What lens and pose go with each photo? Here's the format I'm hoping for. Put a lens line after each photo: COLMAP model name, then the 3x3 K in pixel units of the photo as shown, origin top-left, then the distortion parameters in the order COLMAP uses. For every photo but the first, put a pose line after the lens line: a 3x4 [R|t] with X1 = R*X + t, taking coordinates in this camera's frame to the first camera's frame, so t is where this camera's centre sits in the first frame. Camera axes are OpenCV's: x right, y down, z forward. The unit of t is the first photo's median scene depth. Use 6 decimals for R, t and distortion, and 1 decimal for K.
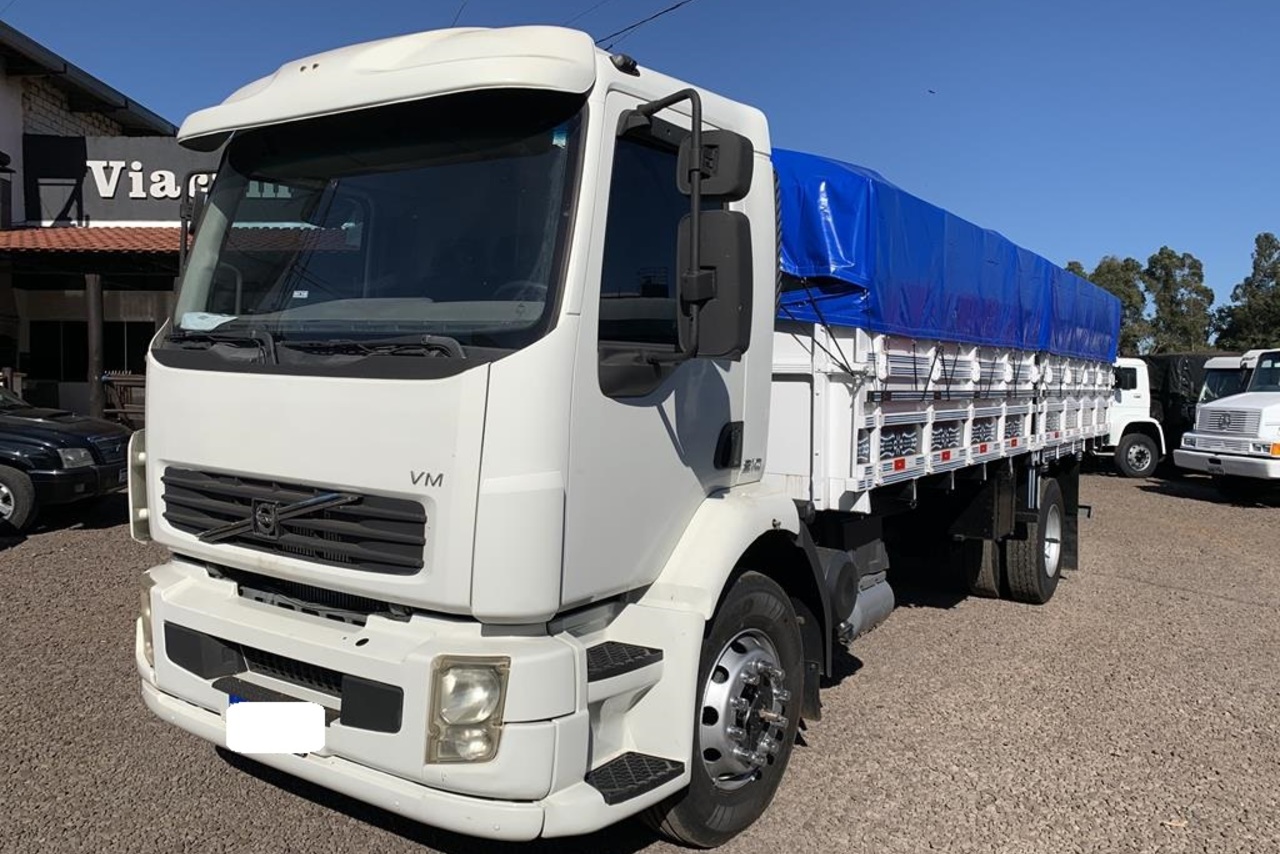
lens RADIAL K [[965.6, 0, 644.8], [0, 965.6, 426.5], [0, 0, 1]] dist [0.056029, -0.044944]
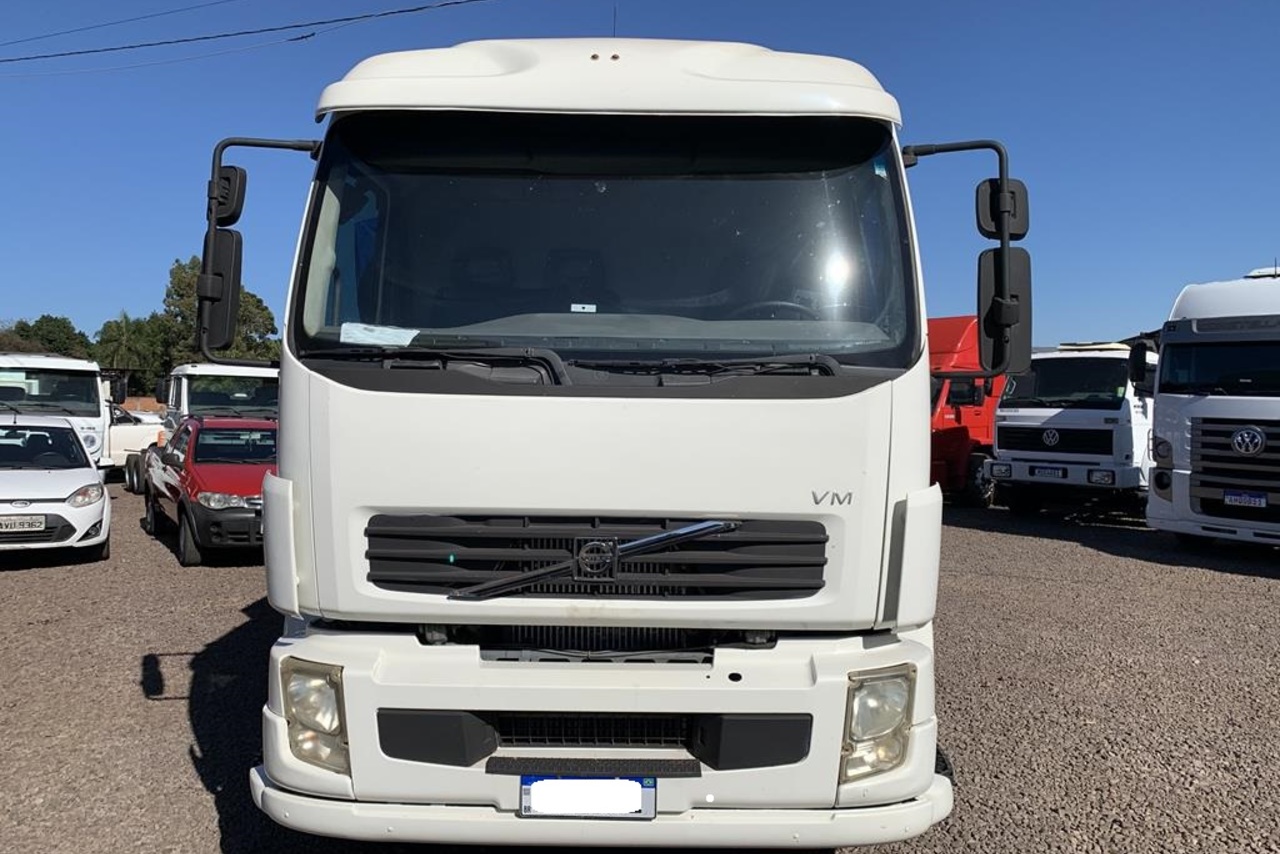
lens RADIAL K [[965.6, 0, 639.4], [0, 965.6, 416.5], [0, 0, 1]] dist [0.056029, -0.044944]
pose [[0.840170, -0.032826, 0.541329, -0.820041], [0.043173, 0.999047, -0.006425, -0.028223], [-0.540603, 0.028768, 0.840786, 0.233246]]
